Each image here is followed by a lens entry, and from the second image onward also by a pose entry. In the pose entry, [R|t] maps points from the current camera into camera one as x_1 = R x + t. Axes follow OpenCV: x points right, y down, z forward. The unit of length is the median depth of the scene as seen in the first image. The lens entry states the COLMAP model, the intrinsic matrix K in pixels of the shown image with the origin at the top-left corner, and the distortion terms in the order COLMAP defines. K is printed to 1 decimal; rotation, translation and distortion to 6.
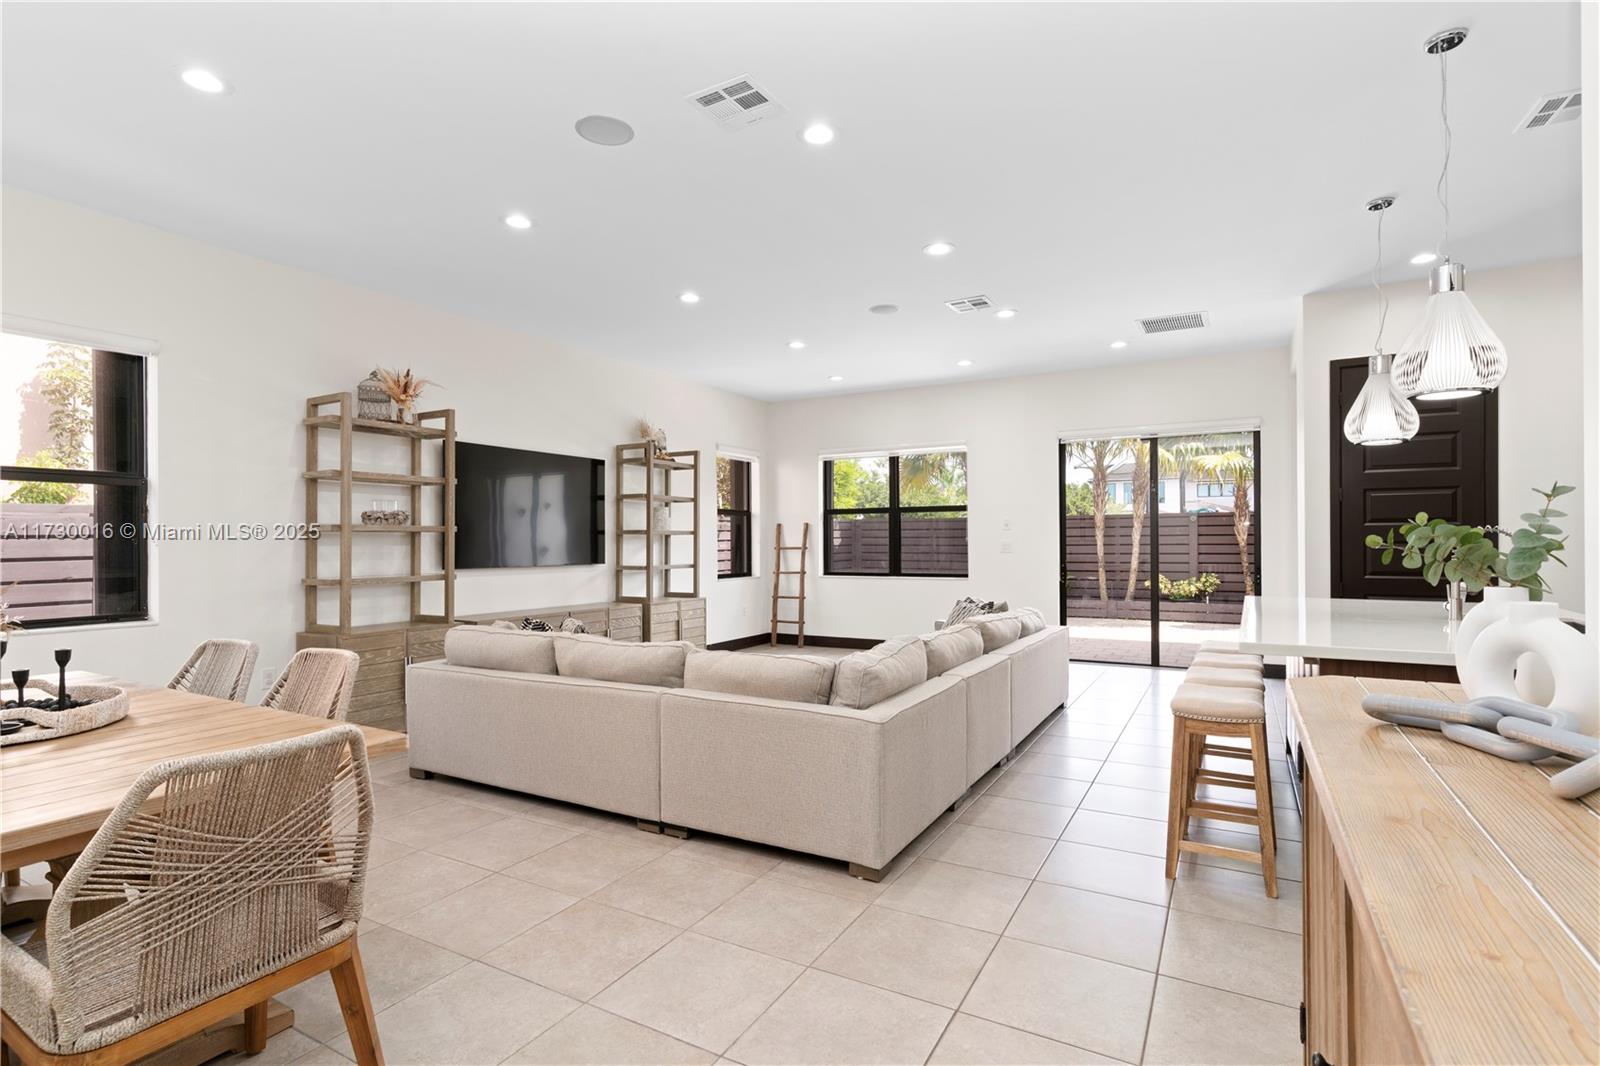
lens RADIAL K [[780.9, 0, 796.4], [0, 780.9, 537.7], [0, 0, 1]] dist [0.001316, 0.000397]
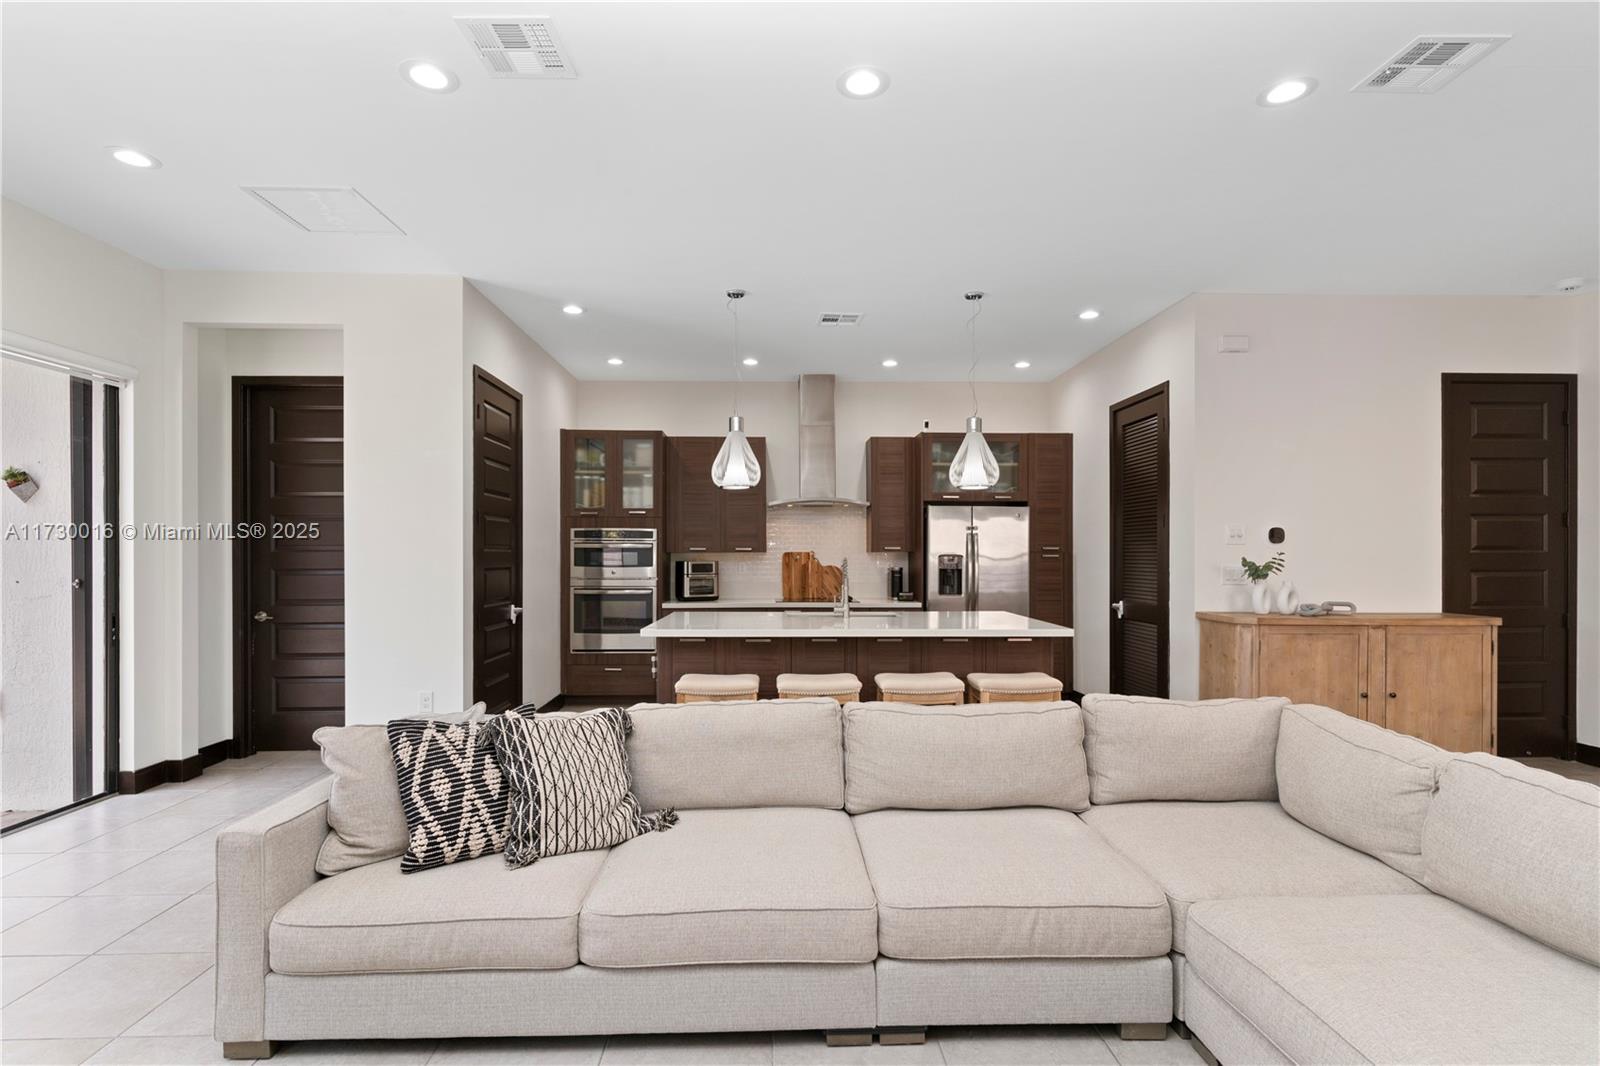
lens RADIAL K [[765.9, 0, 796.9], [0, 765.9, 556.5], [0, 0, 1]] dist [0.002934, 0.000395]
pose [[-0.523501, 0.002598, 0.852021, -0.190547], [-0.000726, 0.999994, -0.003495, -0.005186], [-0.852025, -0.002448, -0.523496, 0.893711]]
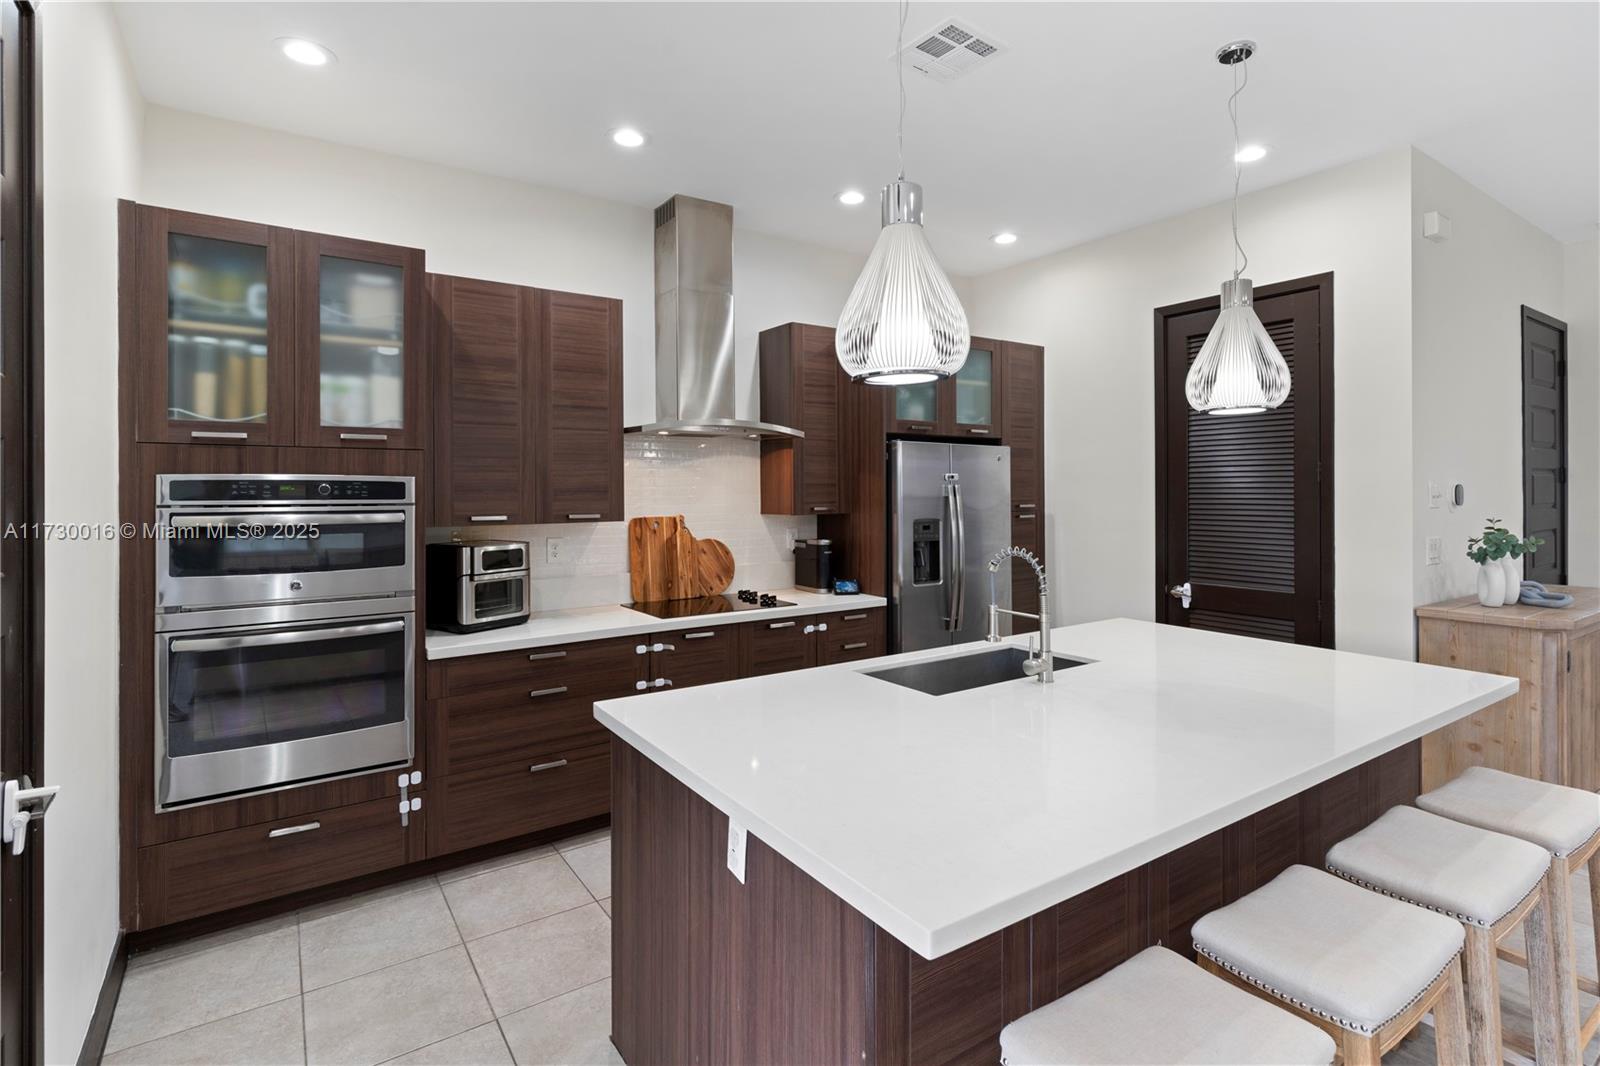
lens RADIAL K [[774.2, 0, 799.9], [0, 774.2, 490.1], [0, 0, 1]] dist [0.002457, 0.000085]
pose [[-0.898156, 0.008960, 0.439586, 0.347990], [0.008149, 0.999960, -0.003731, -0.032540], [-0.439602, 0.000231, -0.898193, 0.824382]]
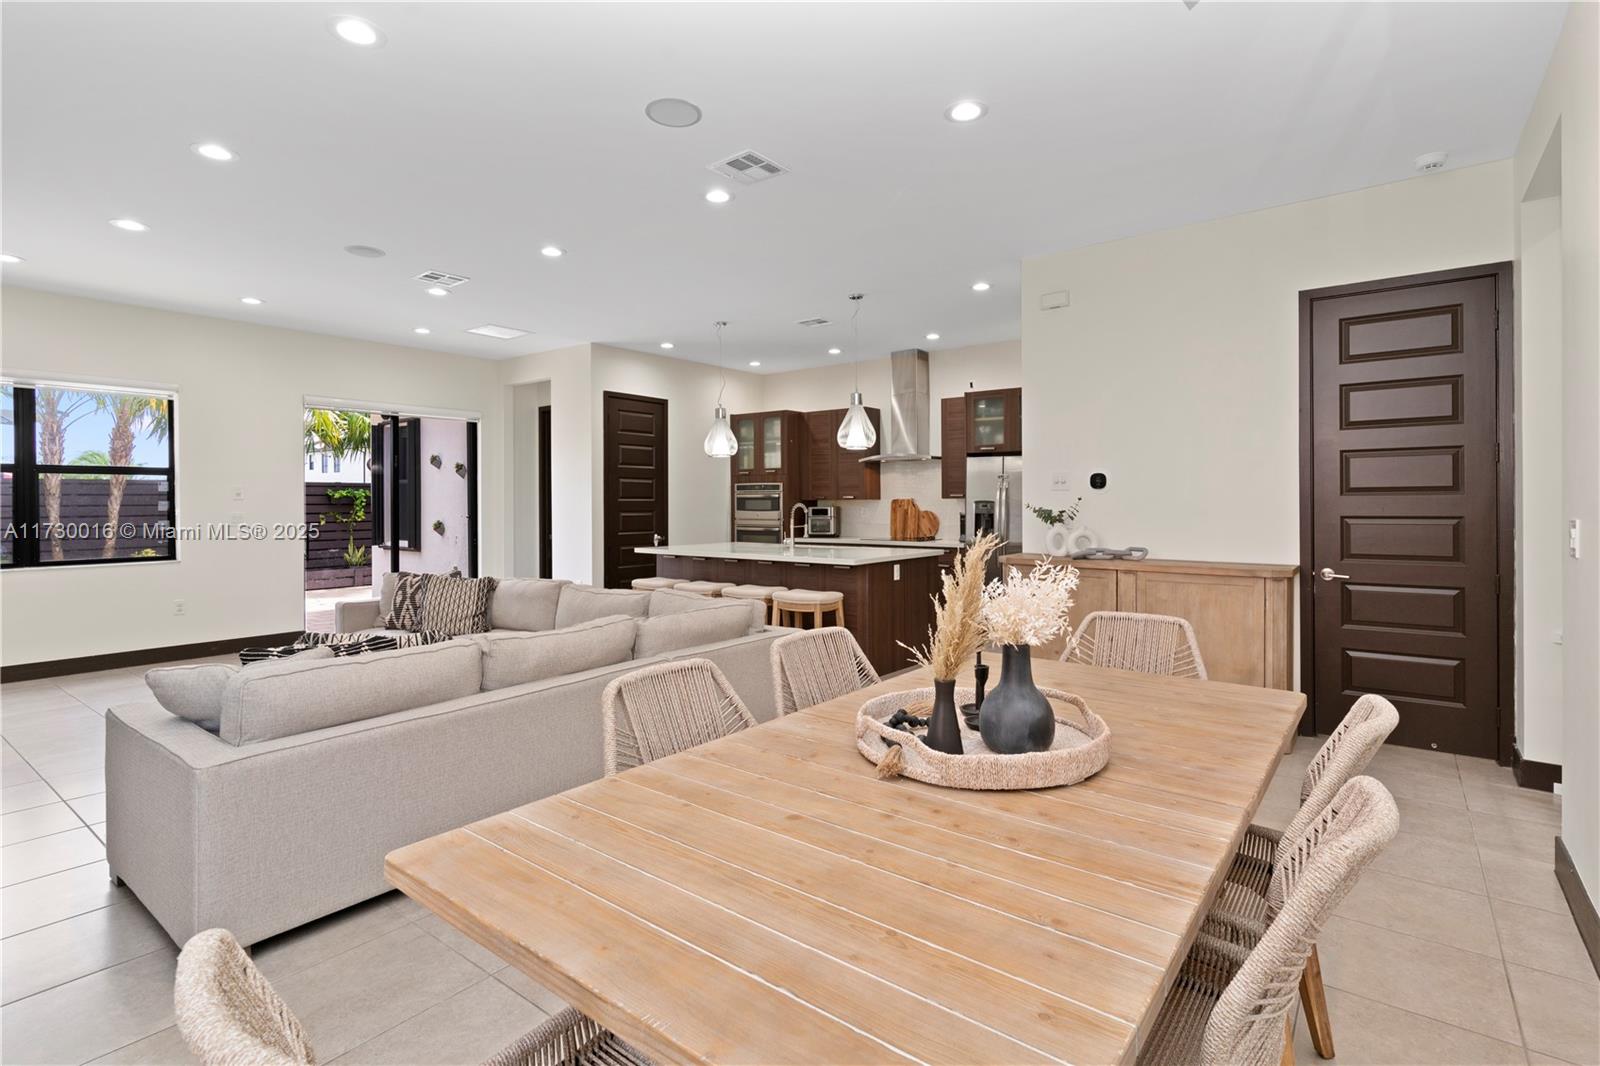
lens RADIAL K [[770.0, 0, 806.0], [0, 770.0, 505.0], [0, 0, 1]] dist [0.002730, -0.000486]
pose [[0.135601, 0.001040, 0.990763, -0.569955], [0.000180, 0.999999, -0.001074, -0.004192], [-0.990764, 0.000324, 0.135601, 0.325316]]
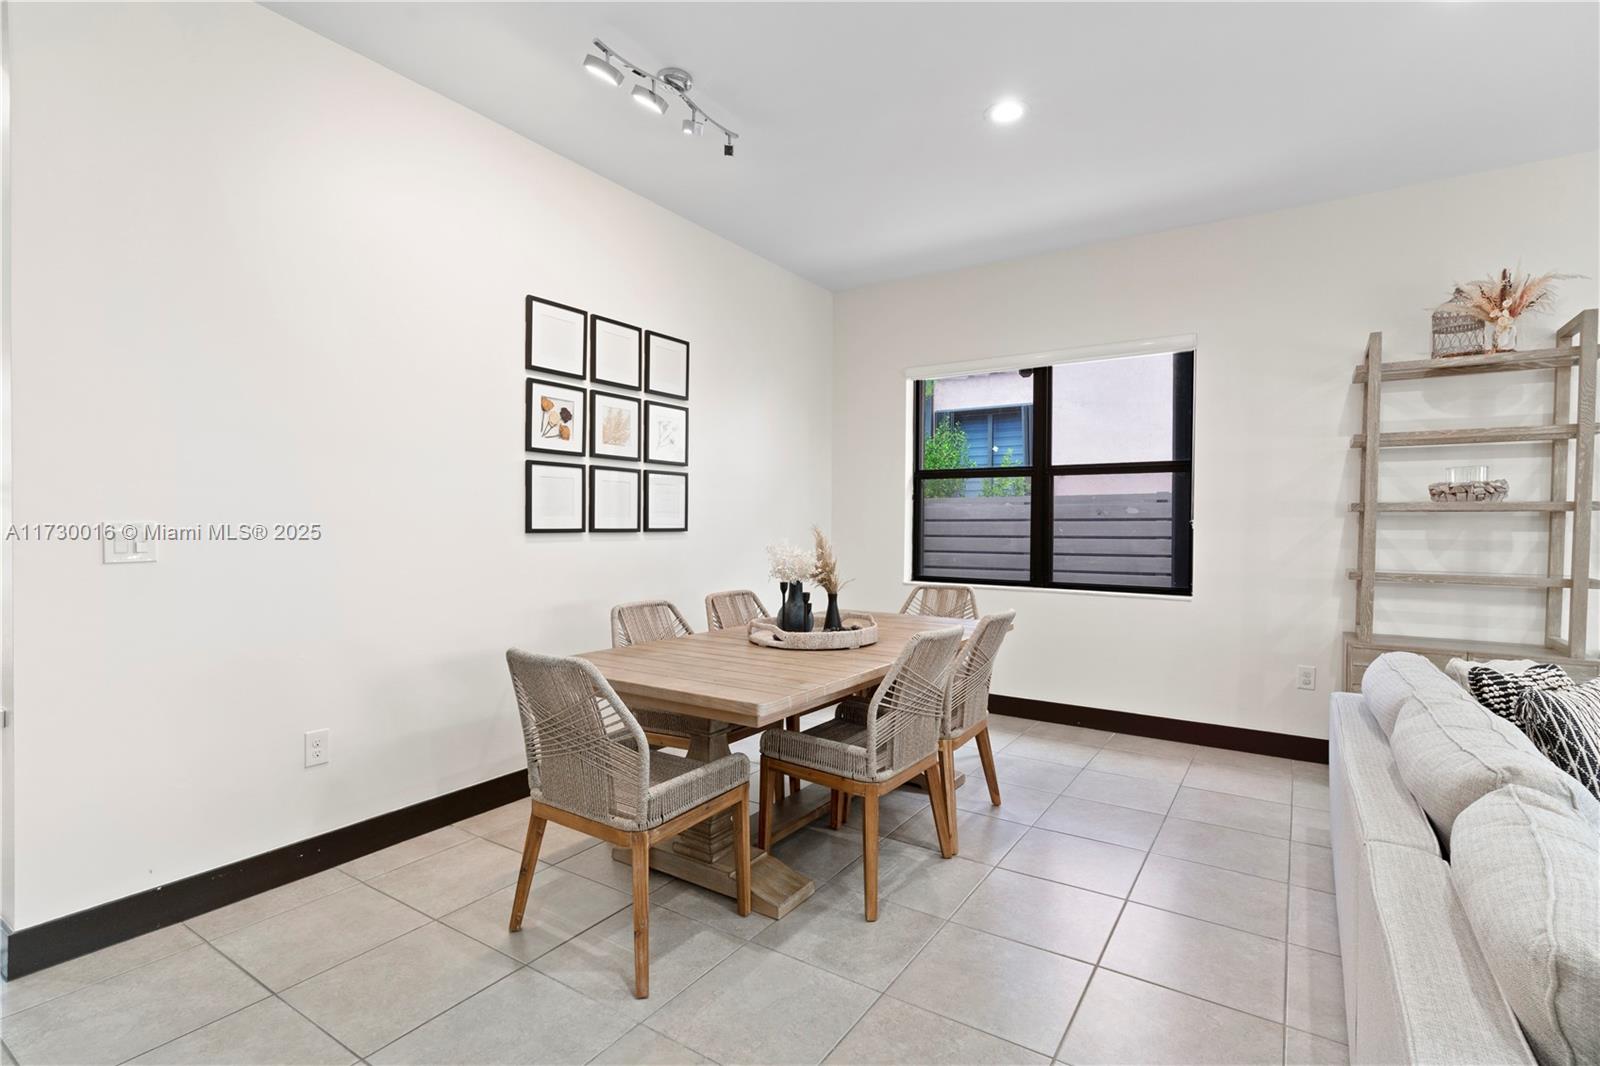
lens RADIAL K [[760.1, 0, 798.6], [0, 760.1, 529.0], [0, 0, 1]] dist [0.002269, 0.000555]
pose [[-0.069654, 0.014352, -0.997468, 0.152380], [-0.002685, 0.999890, 0.014575, -0.000030], [0.997568, 0.003693, -0.069608, 0.328195]]
